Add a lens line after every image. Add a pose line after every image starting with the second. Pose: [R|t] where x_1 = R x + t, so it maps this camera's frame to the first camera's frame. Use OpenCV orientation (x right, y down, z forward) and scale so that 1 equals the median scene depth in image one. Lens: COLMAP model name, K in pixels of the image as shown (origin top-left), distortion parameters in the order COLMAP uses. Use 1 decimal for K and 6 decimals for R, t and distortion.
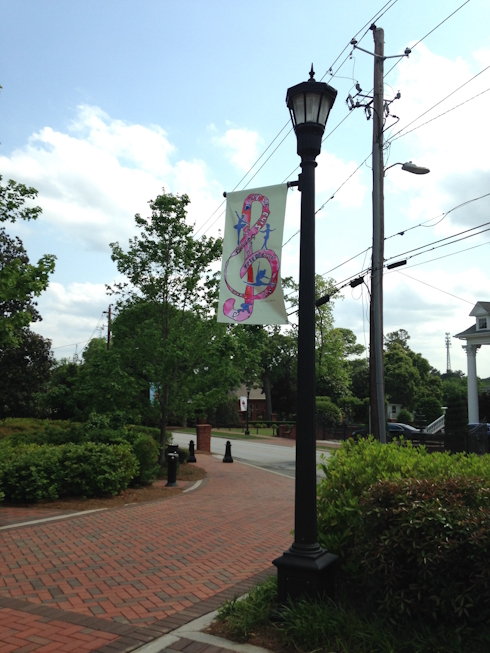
lens RADIAL K [[616.9, 0, 244.4], [0, 616.9, 299.9], [0, 0, 1]] dist [0.113730, -0.324602]
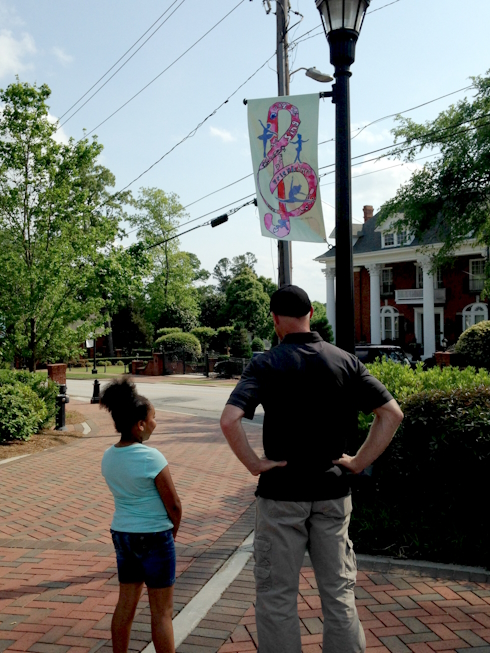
lens RADIAL K [[727.2, 0, 245.0], [0, 727.2, 326.5], [0, 0, 1]] dist [0.008173, -0.020729]
pose [[0.946175, -0.035691, 0.321682, -0.167197], [-0.011604, 0.989522, 0.143918, 0.002444], [-0.323448, -0.139904, 0.935846, -0.021858]]
